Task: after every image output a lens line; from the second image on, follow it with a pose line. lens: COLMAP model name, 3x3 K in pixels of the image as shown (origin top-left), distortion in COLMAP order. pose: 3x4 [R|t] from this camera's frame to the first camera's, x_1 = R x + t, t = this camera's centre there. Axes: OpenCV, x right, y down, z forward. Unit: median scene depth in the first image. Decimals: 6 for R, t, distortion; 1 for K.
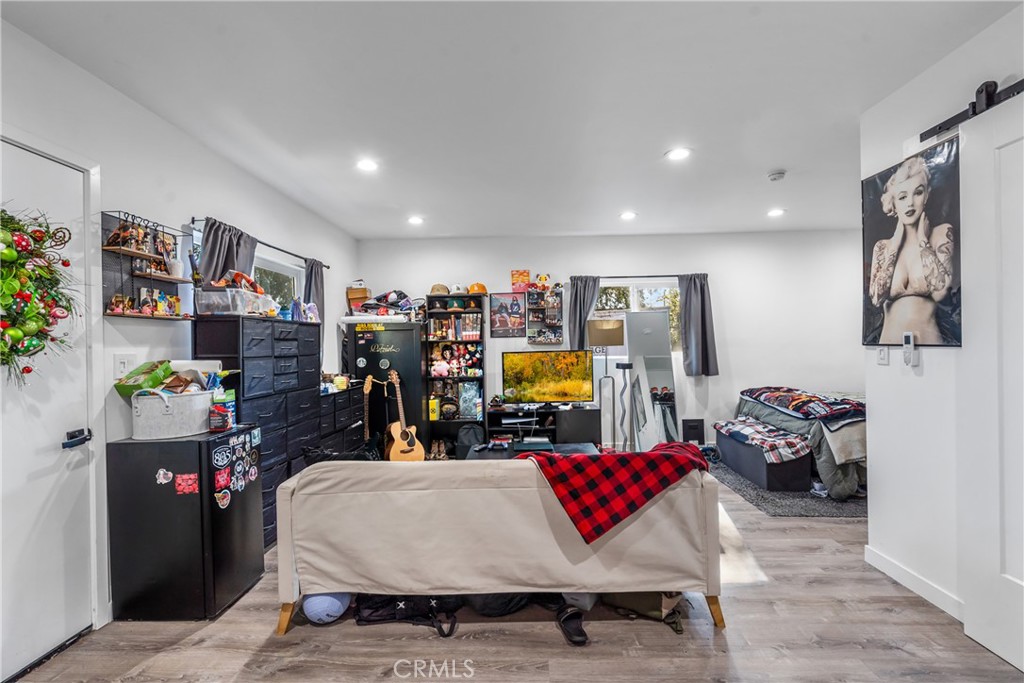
lens RADIAL K [[473.7, 0, 510.2], [0, 473.7, 343.6], [0, 0, 1]] dist [-0.010140, 0.001988]
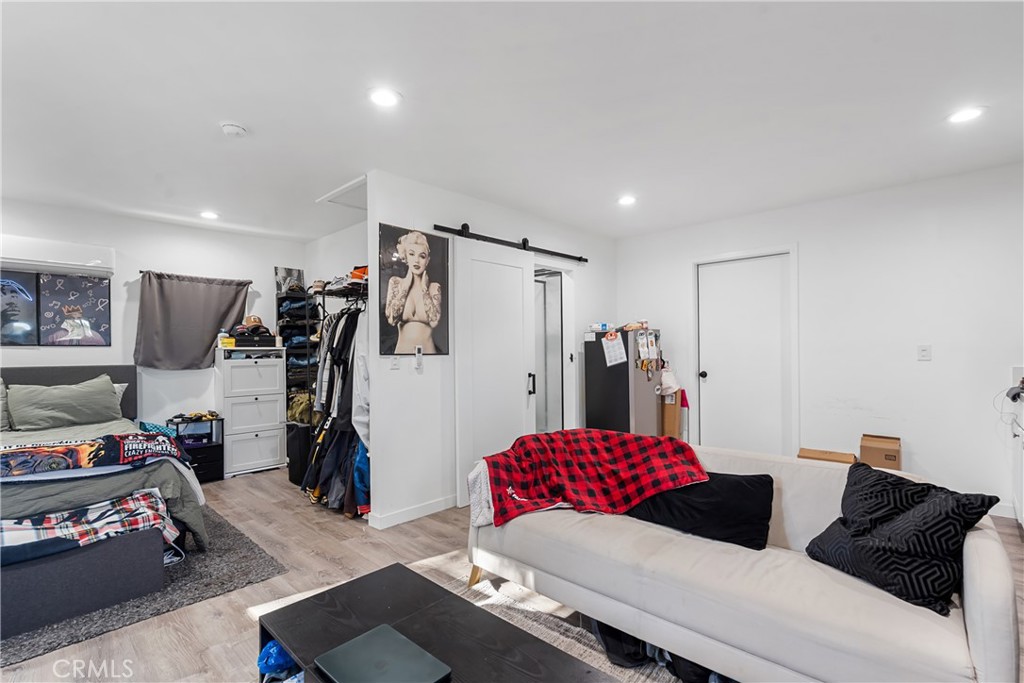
lens RADIAL K [[473.7, 0, 508.6], [0, 473.7, 346.3], [0, 0, 1]] dist [-0.010140, 0.001988]
pose [[-0.751516, 0.025068, 0.659238, -0.364210], [0.016177, 0.999678, -0.019572, 0.012086], [-0.659516, -0.004045, -0.751680, 1.912139]]
